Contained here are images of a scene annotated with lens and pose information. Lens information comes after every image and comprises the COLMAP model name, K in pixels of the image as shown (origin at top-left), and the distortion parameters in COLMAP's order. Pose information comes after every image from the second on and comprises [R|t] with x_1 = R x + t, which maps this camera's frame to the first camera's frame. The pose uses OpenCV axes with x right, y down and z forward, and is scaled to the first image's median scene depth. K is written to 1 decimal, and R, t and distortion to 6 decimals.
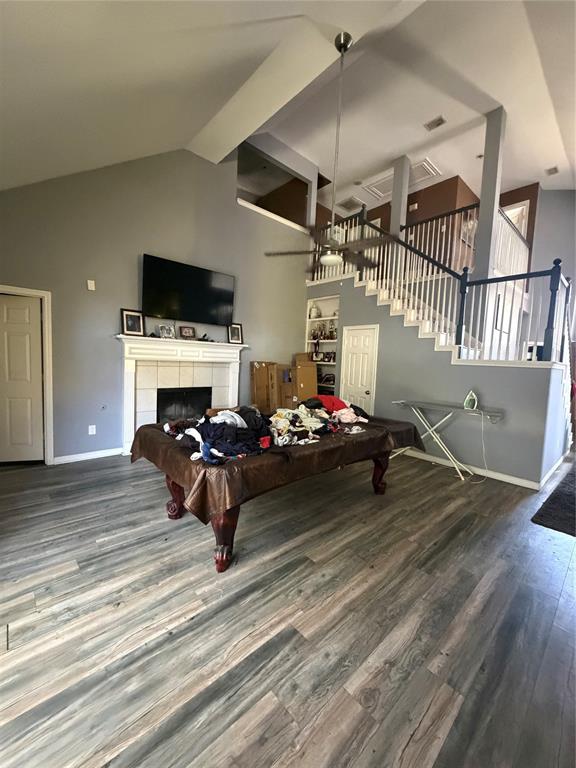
lens RADIAL K [[305.4, 0, 288.0], [0, 305.4, 384.0], [0, 0, 1]] dist [-0.000641, 0.000309]
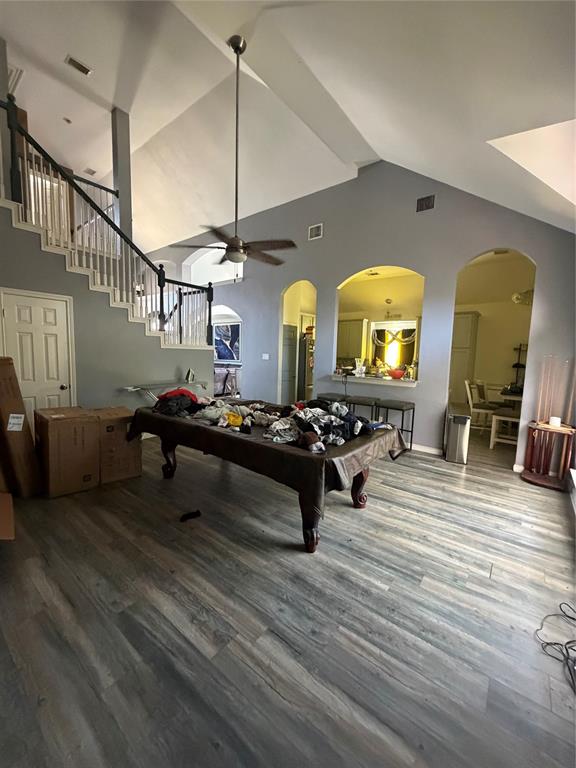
lens RADIAL K [[305.4, 0, 288.0], [0, 305.4, 384.0], [0, 0, 1]] dist [-0.000641, 0.000309]
pose [[-0.164902, -0.145786, 0.975476, -1.543064], [0.040659, 0.987170, 0.154407, -0.202267], [-0.985472, 0.065124, -0.156859, 1.602226]]
